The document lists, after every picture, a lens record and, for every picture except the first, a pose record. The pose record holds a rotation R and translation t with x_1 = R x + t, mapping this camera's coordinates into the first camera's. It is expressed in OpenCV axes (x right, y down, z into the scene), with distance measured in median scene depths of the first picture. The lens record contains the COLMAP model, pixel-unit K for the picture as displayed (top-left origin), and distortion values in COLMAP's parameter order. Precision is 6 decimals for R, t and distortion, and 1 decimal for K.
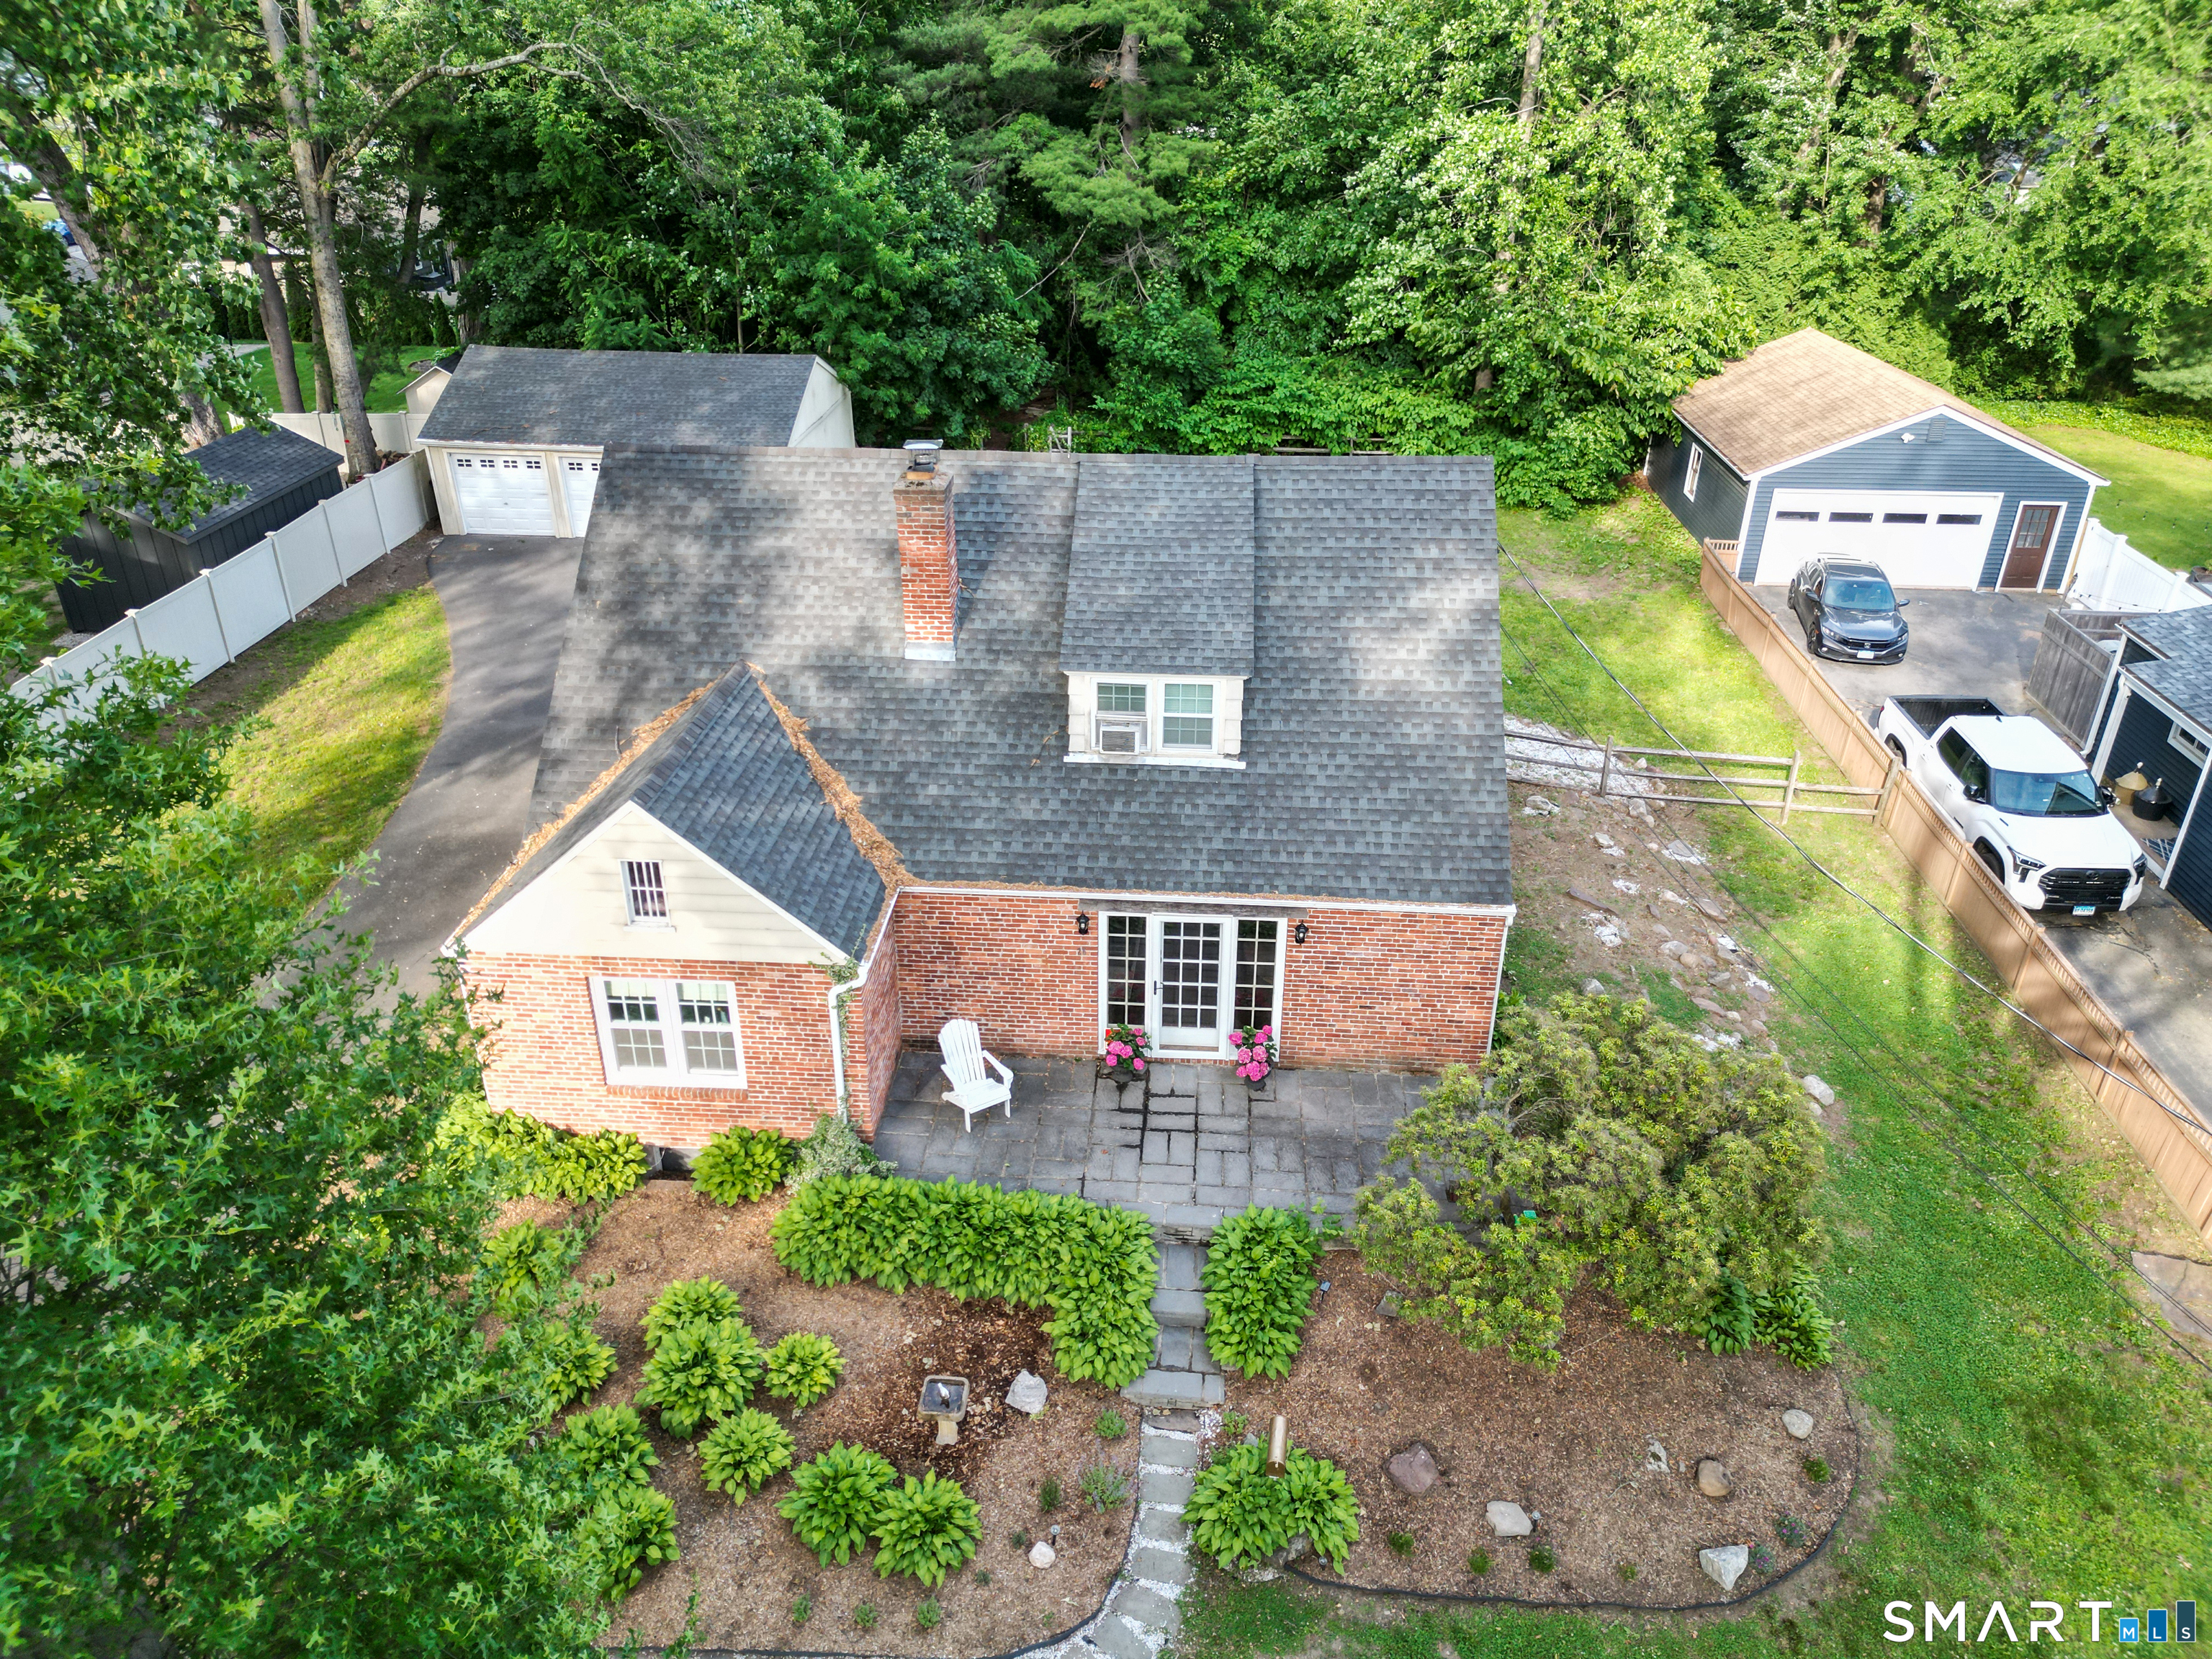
lens RADIAL K [[1538.1, 0, 1093.0], [0, 1538.1, 826.1], [0, 0, 1]] dist [0.062630, -0.063883]
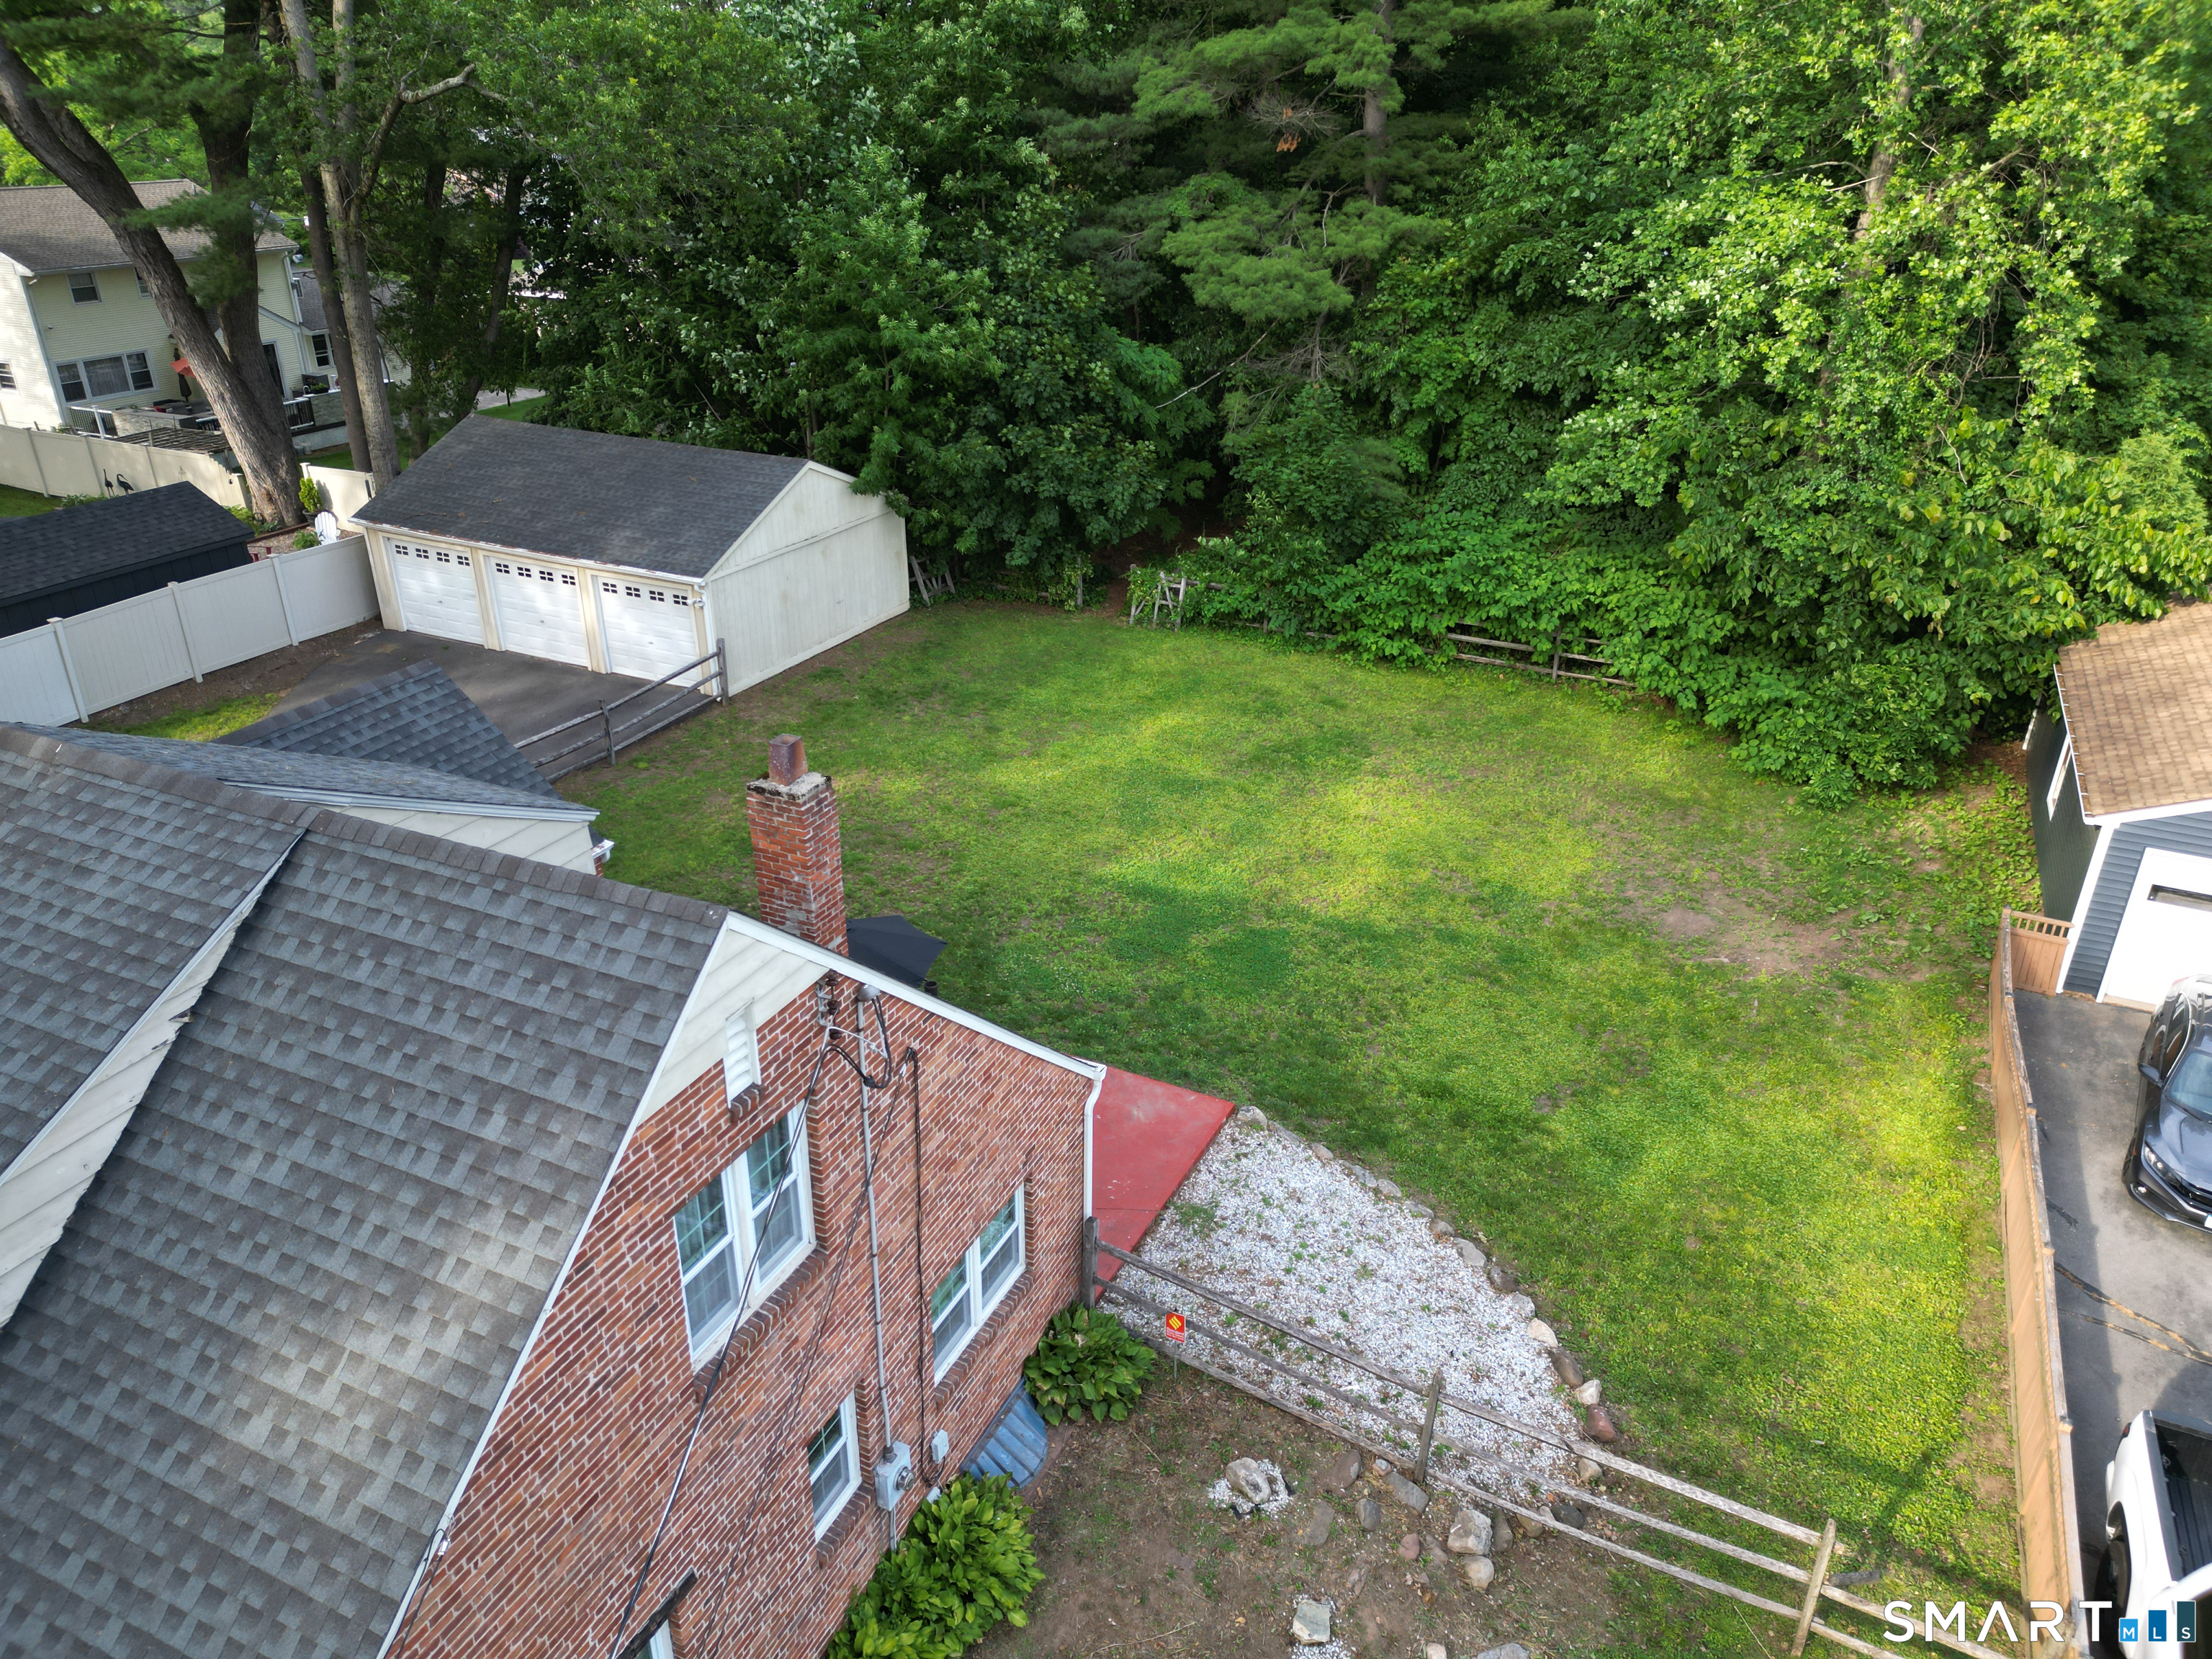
lens RADIAL K [[1538.1, 0, 1093.0], [0, 1538.1, 826.1], [0, 0, 1]] dist [0.062630, -0.063883]
pose [[0.932073, 0.162811, -0.323624, 0.233867], [-0.176433, 0.984227, -0.012994, -0.132465], [0.316404, 0.069209, 0.946097, 0.306250]]
